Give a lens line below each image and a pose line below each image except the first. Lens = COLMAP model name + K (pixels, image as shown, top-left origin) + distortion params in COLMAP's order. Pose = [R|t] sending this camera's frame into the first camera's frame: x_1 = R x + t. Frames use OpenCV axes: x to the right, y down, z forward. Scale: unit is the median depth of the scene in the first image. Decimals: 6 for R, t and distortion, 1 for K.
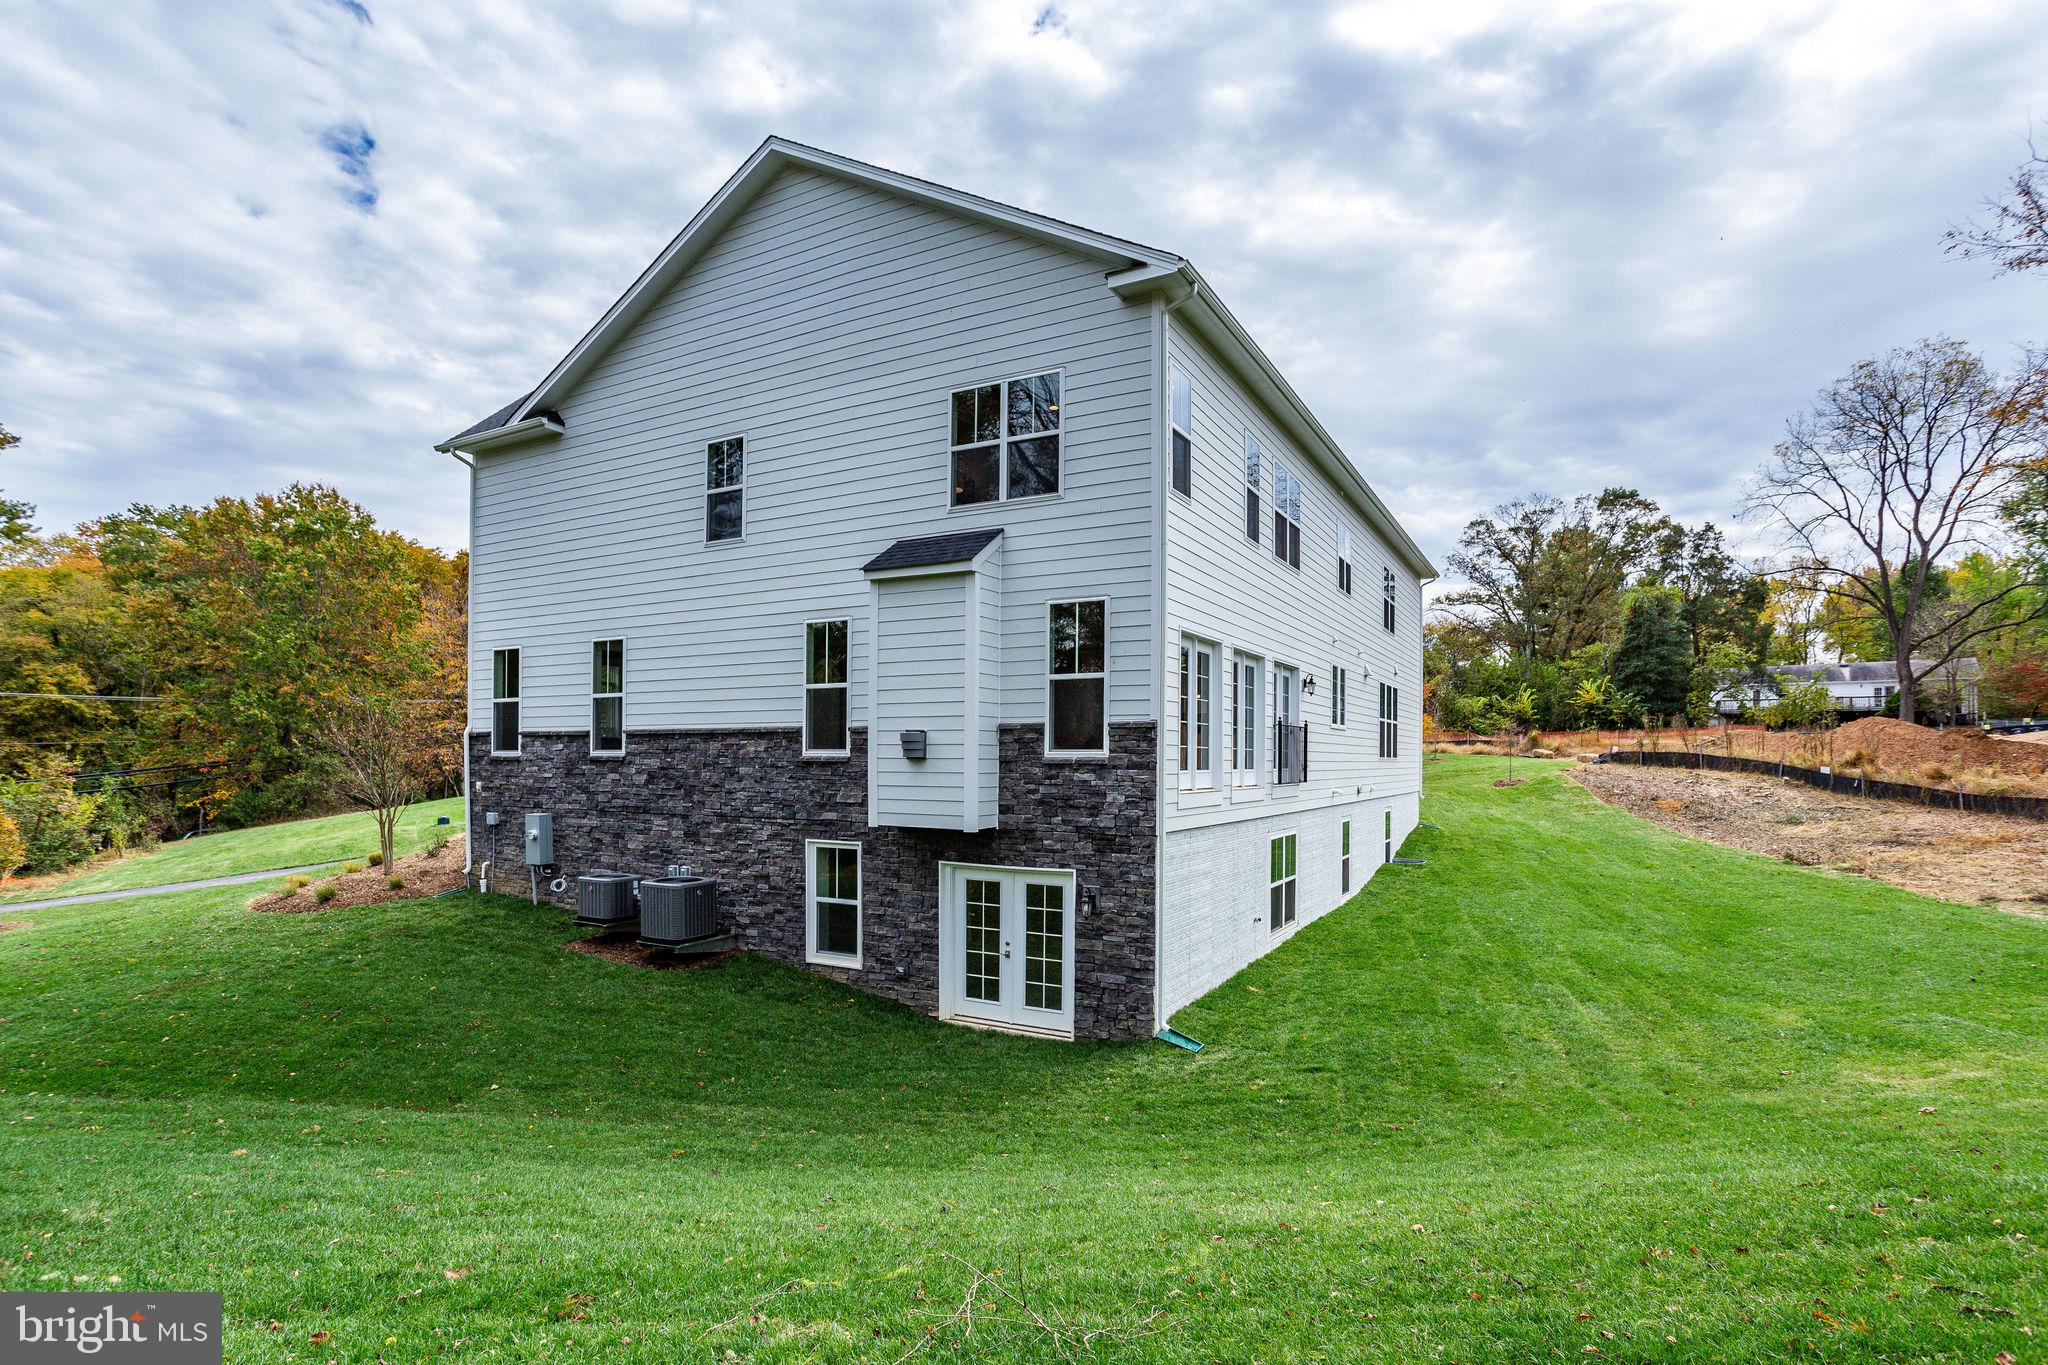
lens RADIAL K [[1075.5, 0, 1134.6], [0, 1075.5, 763.4], [0, 0, 1]] dist [-0.037242, 0.021301]
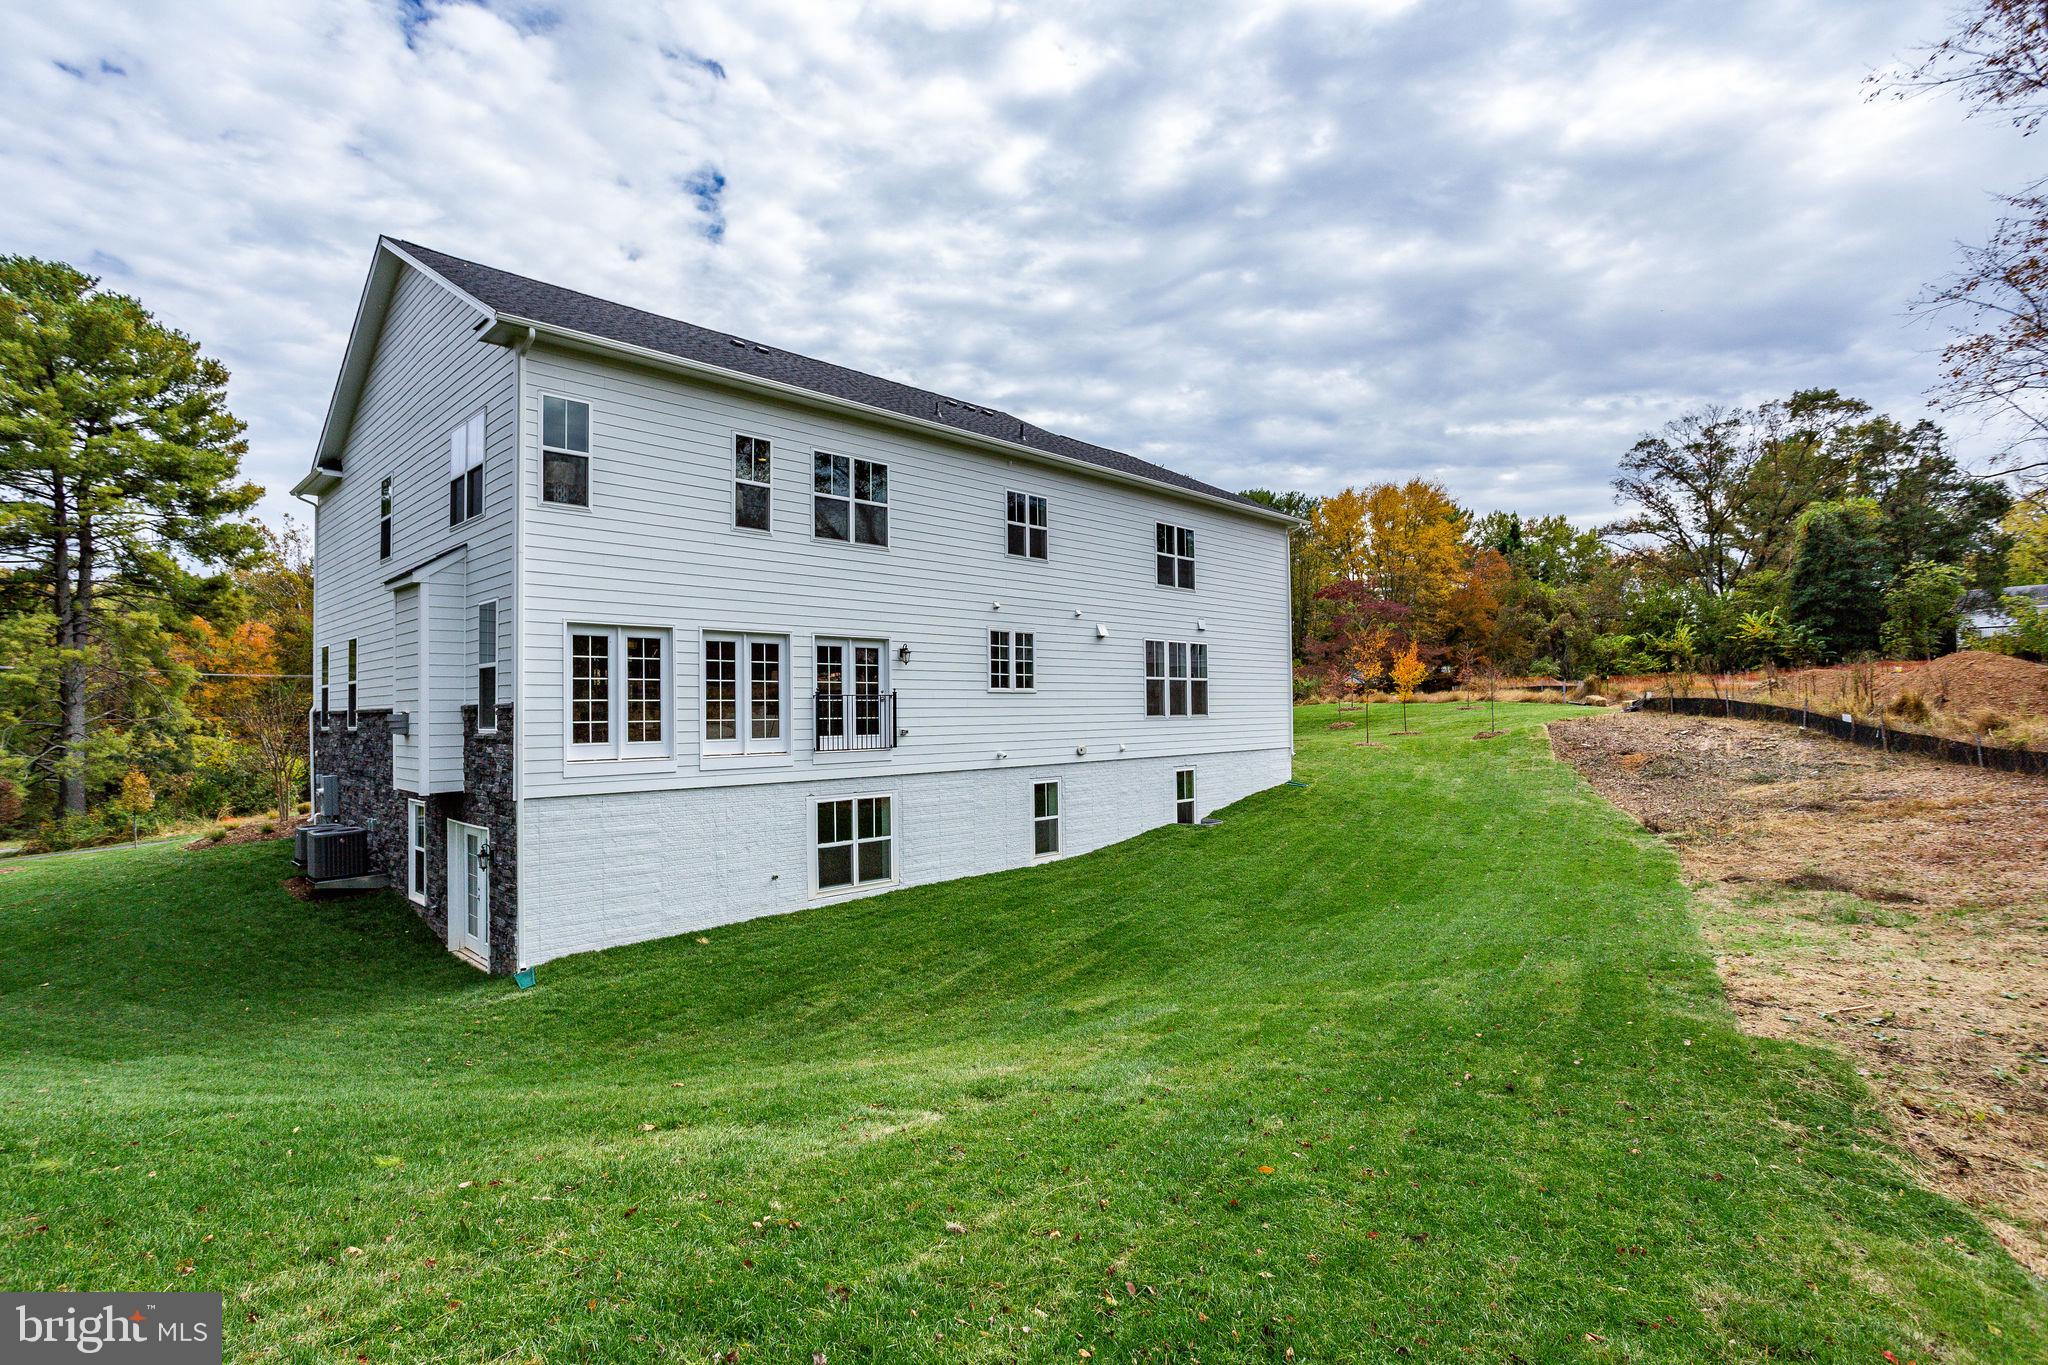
lens RADIAL K [[1075.5, 0, 1124.2], [0, 1075.5, 723.5], [0, 0, 1]] dist [-0.037242, 0.021301]
pose [[0.960286, -0.012074, -0.278755, 0.669242], [0.015530, 0.999827, 0.010192, -0.013481], [0.278584, -0.014116, 0.960308, 0.040352]]
